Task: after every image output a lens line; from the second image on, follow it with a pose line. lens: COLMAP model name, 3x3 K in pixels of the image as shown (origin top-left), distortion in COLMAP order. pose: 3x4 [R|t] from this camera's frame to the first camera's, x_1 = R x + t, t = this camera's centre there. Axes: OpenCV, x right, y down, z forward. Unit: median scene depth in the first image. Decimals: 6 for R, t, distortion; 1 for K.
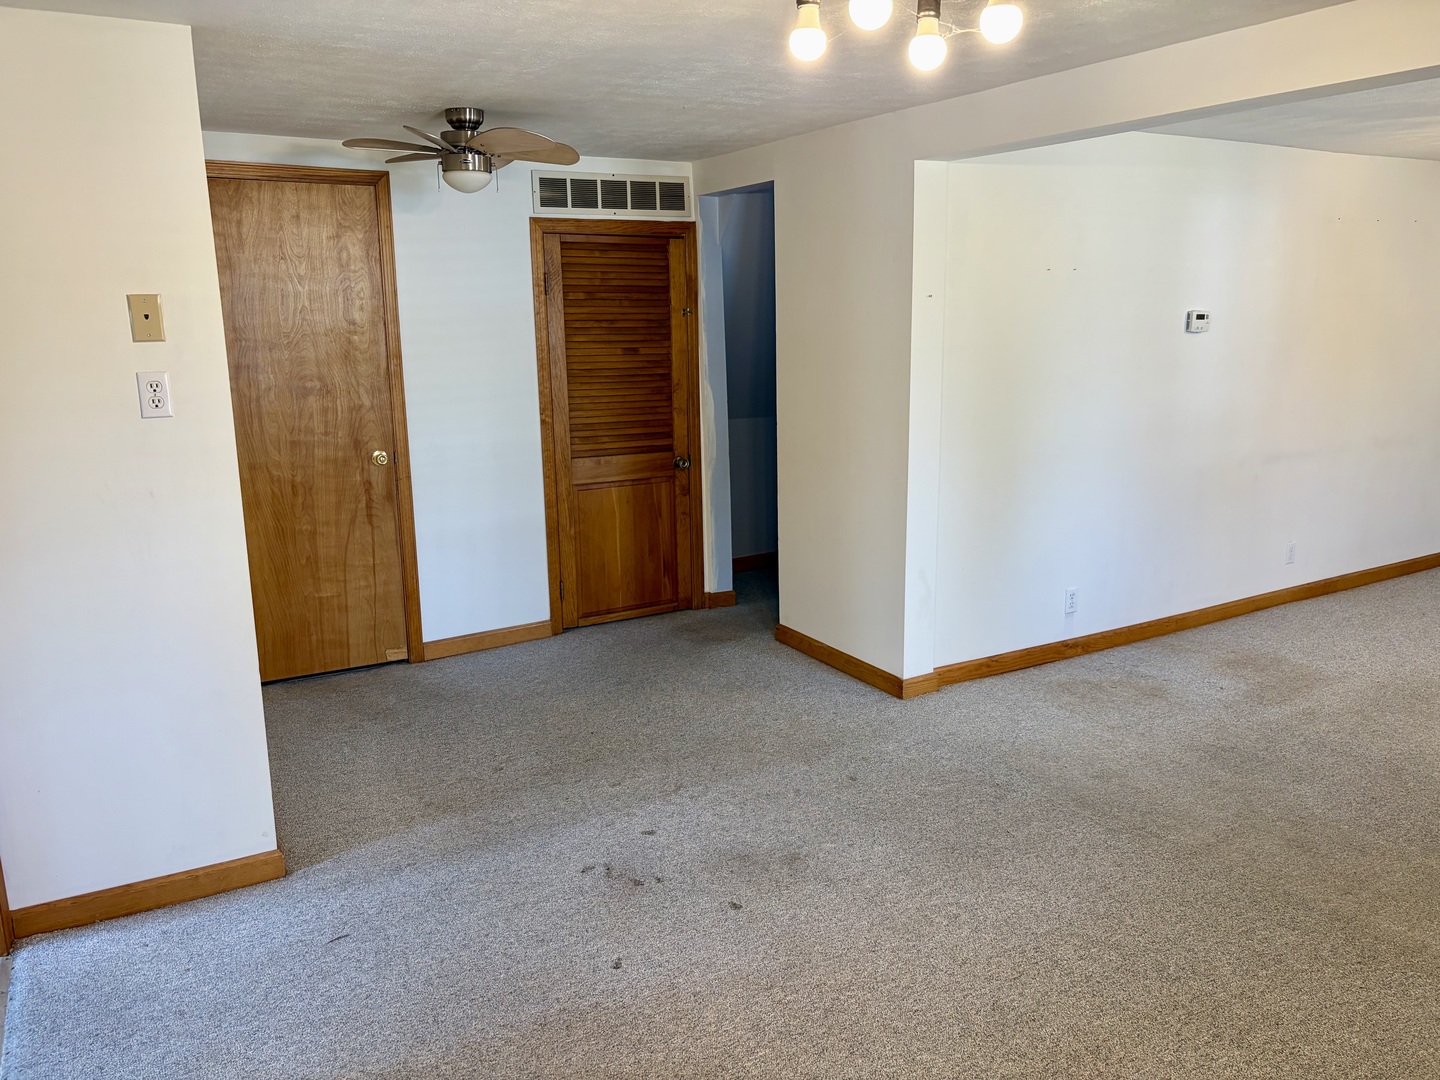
lens RADIAL K [[1090.2, 0, 730.5], [0, 1090.2, 538.6], [0, 0, 1]] dist [0.036203, -0.042541]
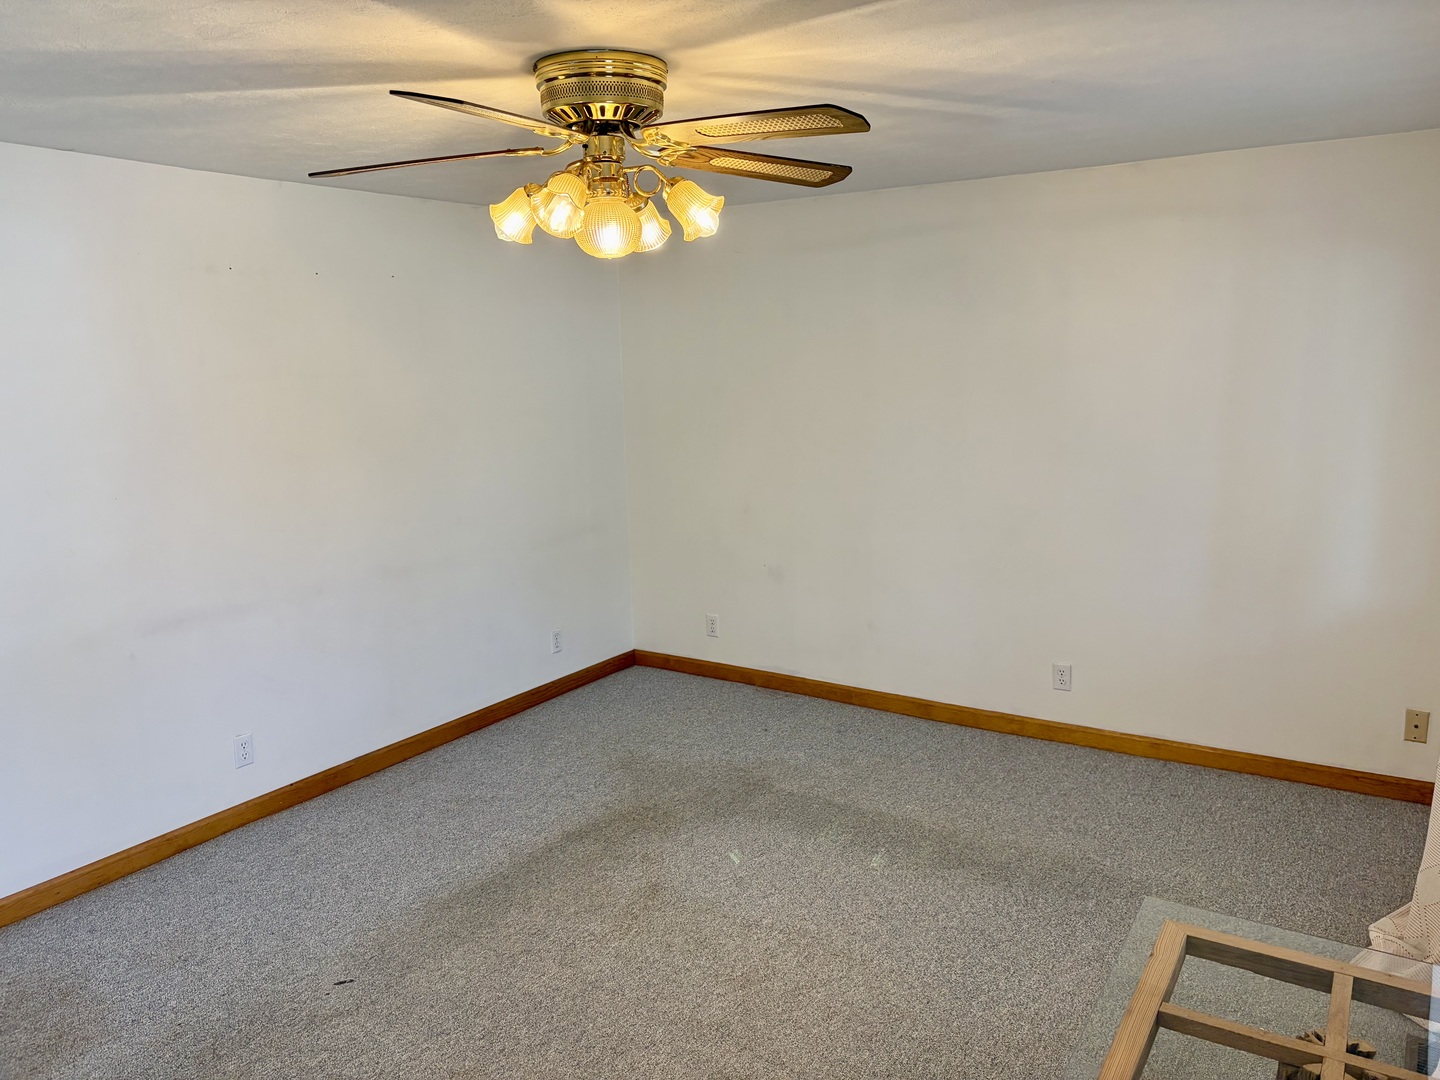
lens RADIAL K [[1090.2, 0, 722.3], [0, 1090.2, 547.5], [0, 0, 1]] dist [0.036203, -0.042541]
pose [[0.917274, -0.103291, 0.384629, 0.639098], [0.110187, 0.993902, 0.004133, -0.097554], [-0.382711, 0.038590, 0.923062, 0.306269]]
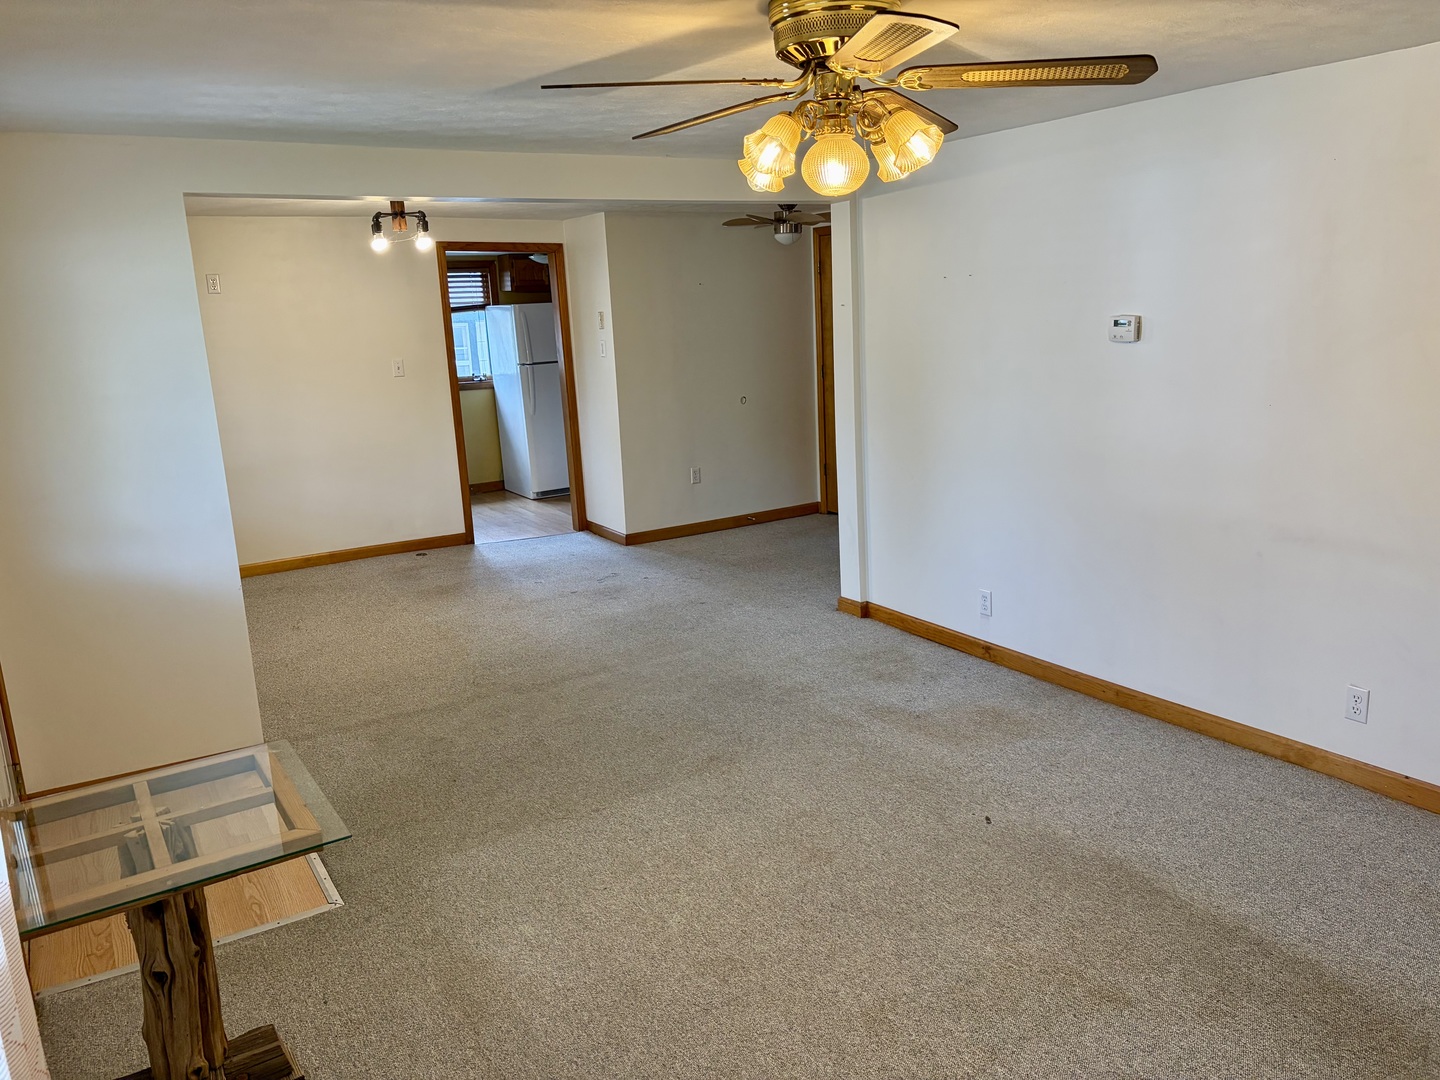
lens RADIAL K [[1090.2, 0, 720.8], [0, 1090.2, 544.0], [0, 0, 1]] dist [0.036203, -0.042541]
pose [[0.010008, 0.226415, -0.973979, 1.318302], [-0.165988, 0.960891, 0.221667, -0.183660], [0.986077, 0.159450, 0.047199, 0.725810]]
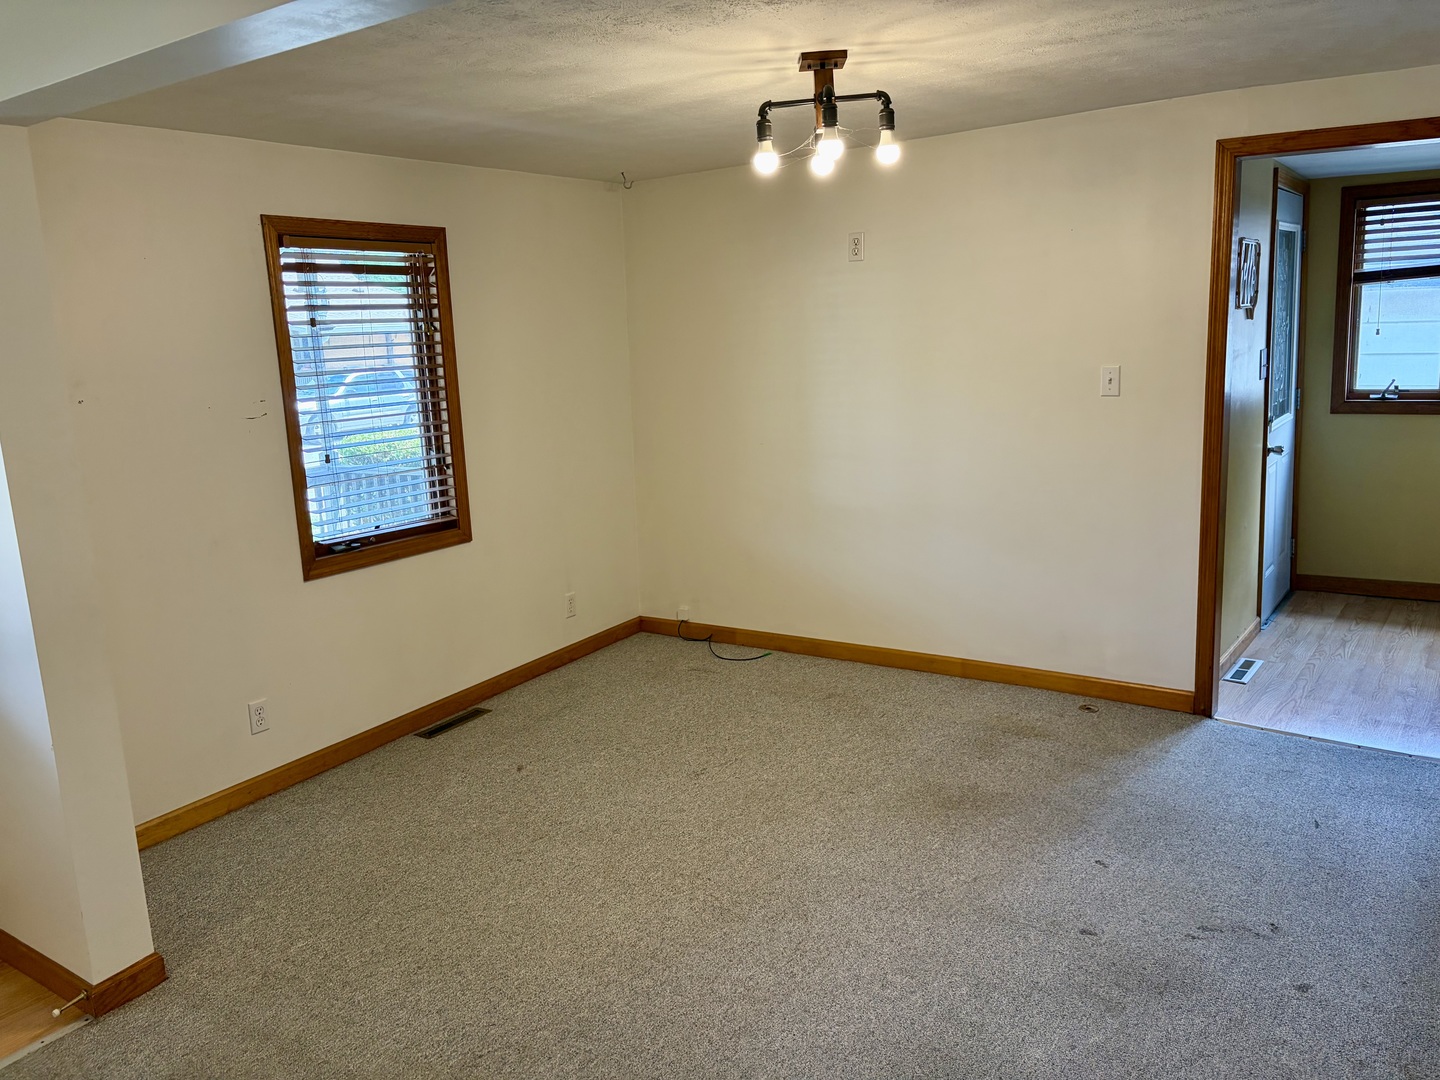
lens RADIAL K [[1090.2, 0, 723.4], [0, 1090.2, 537.5], [0, 0, 1]] dist [0.036203, -0.042541]
pose [[-0.909262, 0.130331, -0.395292, 0.389512], [-0.032726, 0.924385, 0.380054, -0.209528], [0.414935, 0.358505, -0.836243, 0.955650]]
